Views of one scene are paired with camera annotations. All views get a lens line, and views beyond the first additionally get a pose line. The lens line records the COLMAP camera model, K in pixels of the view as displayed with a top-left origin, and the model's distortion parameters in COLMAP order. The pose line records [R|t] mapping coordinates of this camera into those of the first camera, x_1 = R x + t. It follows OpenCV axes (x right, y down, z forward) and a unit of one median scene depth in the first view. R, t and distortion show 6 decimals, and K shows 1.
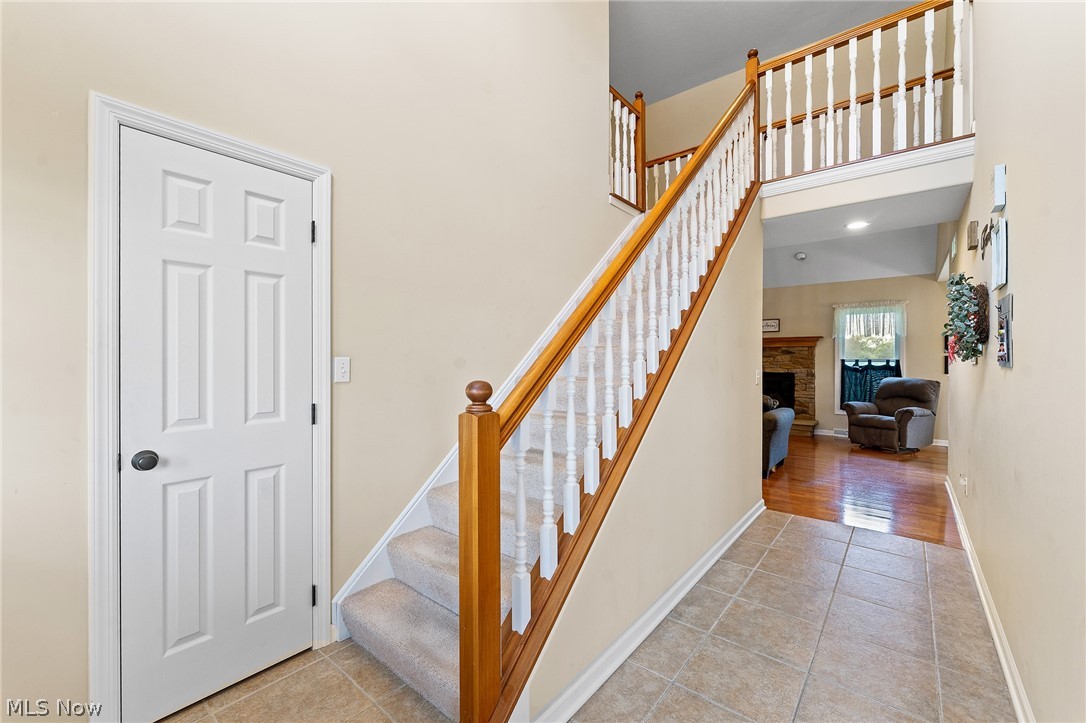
lens RADIAL K [[432.6, 0, 543.2], [0, 432.6, 359.3], [0, 0, 1]] dist [-0.002669, -0.000266]
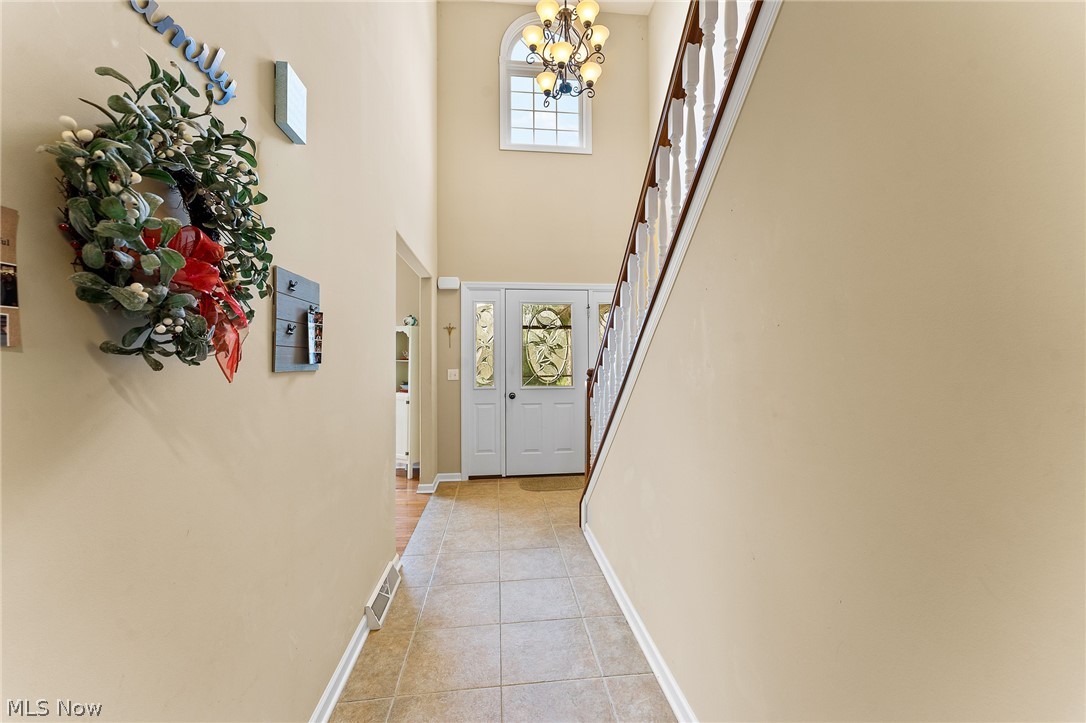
lens RADIAL K [[432.6, 0, 543.5], [0, 432.6, 359.2], [0, 0, 1]] dist [-0.002669, -0.000266]
pose [[-0.692020, -0.000998, -0.721877, 1.143632], [-0.000486, 0.999999, -0.000917, 0.002510], [0.721878, -0.000284, -0.692020, 1.568118]]
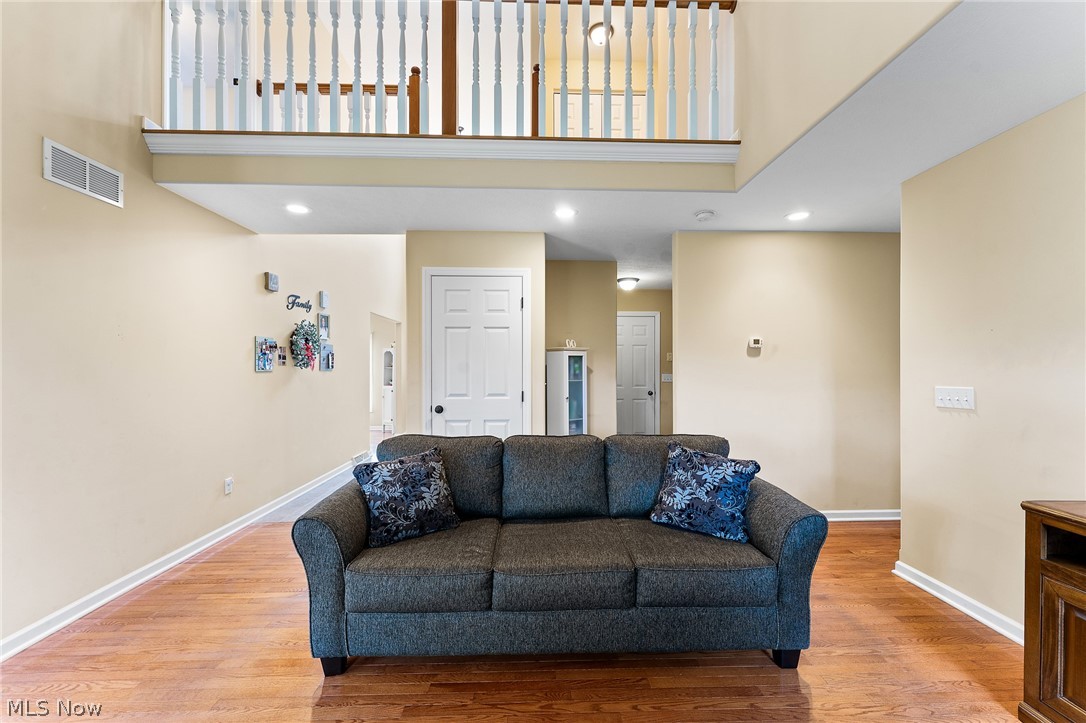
lens RADIAL K [[432.6, 0, 543.3], [0, 432.6, 364.7], [0, 0, 1]] dist [-0.002669, -0.000266]
pose [[-0.747101, -0.006576, -0.664678, 1.589354], [-0.004335, 0.999978, -0.005021, -0.004616], [0.664697, -0.000870, -0.747113, 3.306417]]
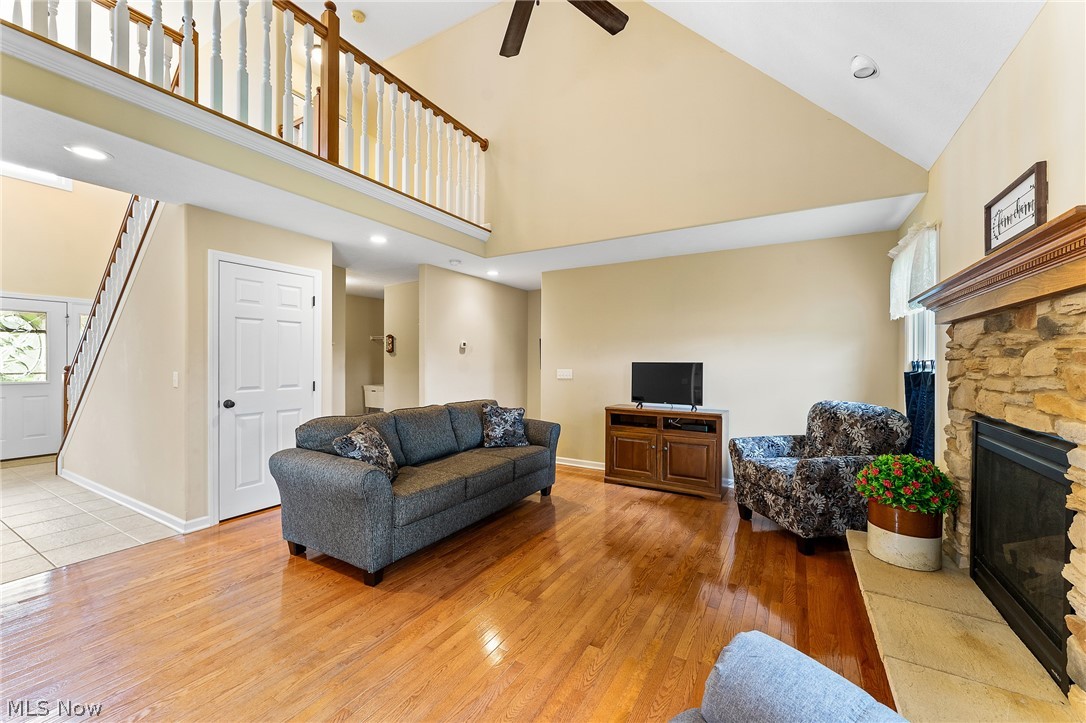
lens RADIAL K [[432.6, 0, 542.1], [0, 432.6, 362.9], [0, 0, 1]] dist [-0.002669, -0.000266]
pose [[0.166449, 0.000000, -0.986050, 2.511263], [-0.006837, 0.999976, -0.001154, 0.006017], [0.986026, 0.006934, 0.166445, 2.662165]]
